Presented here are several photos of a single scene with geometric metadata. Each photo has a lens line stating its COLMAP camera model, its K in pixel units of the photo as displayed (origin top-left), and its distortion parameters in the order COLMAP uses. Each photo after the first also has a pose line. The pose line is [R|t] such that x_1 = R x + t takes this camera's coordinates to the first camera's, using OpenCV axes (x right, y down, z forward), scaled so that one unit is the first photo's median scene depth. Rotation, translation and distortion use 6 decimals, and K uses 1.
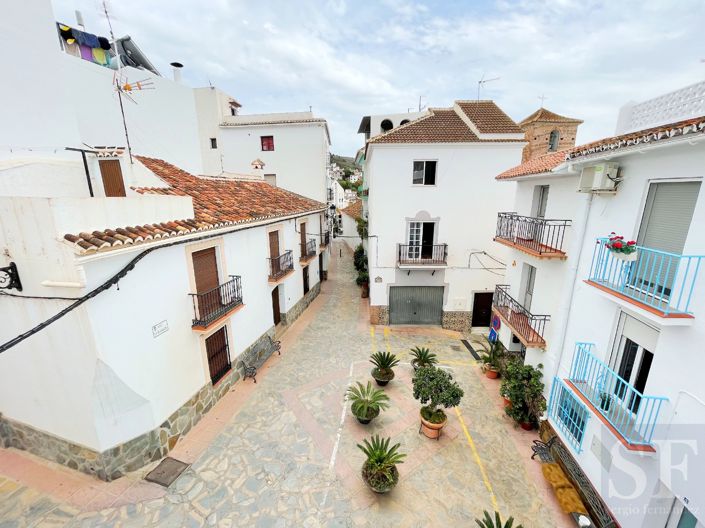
lens RADIAL K [[283.8, 0, 351.6], [0, 283.8, 262.0], [0, 0, 1]] dist [-0.001997, 0.000355]
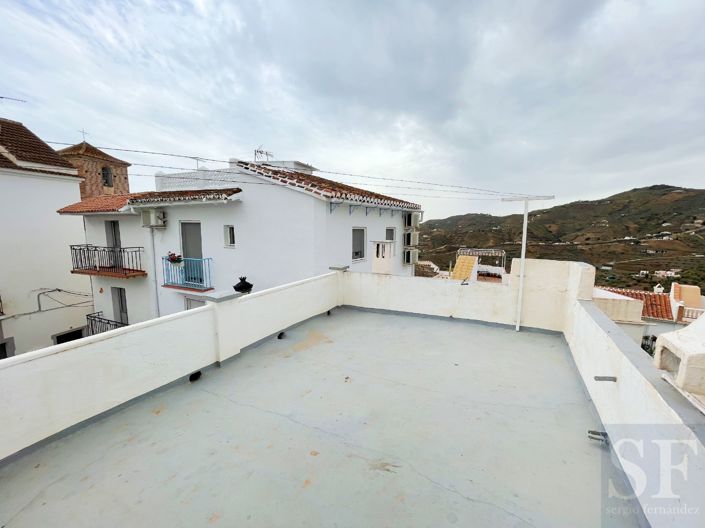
lens RADIAL K [[283.8, 0, 351.6], [0, 283.8, 262.0], [0, 0, 1]] dist [-0.001997, 0.000355]
pose [[0.275658, -0.116465, 0.954174, -0.163531], [0.216975, 0.974554, 0.056269, 0.040462], [-0.936448, 0.191521, 0.293914, -0.207633]]
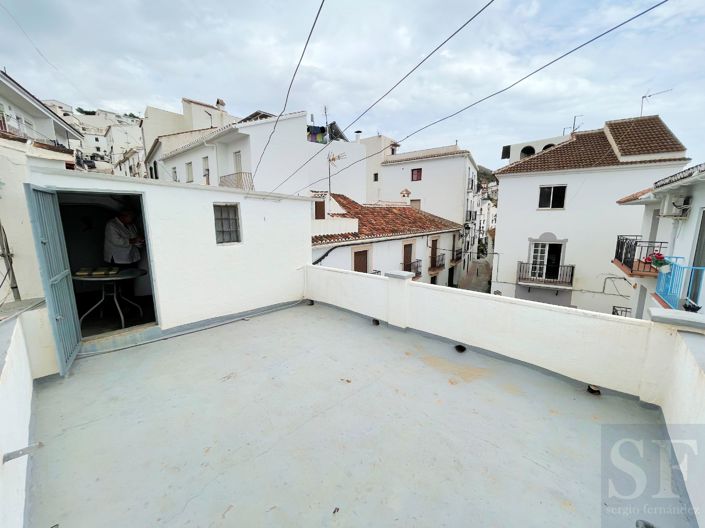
lens RADIAL K [[283.8, 0, 351.6], [0, 283.8, 262.0], [0, 0, 1]] dist [-0.001997, 0.000355]
pose [[0.869790, 0.079237, -0.487018, 0.167150], [-0.112809, 0.992813, -0.039943, 0.065411], [0.480353, 0.089682, 0.872478, -0.319614]]
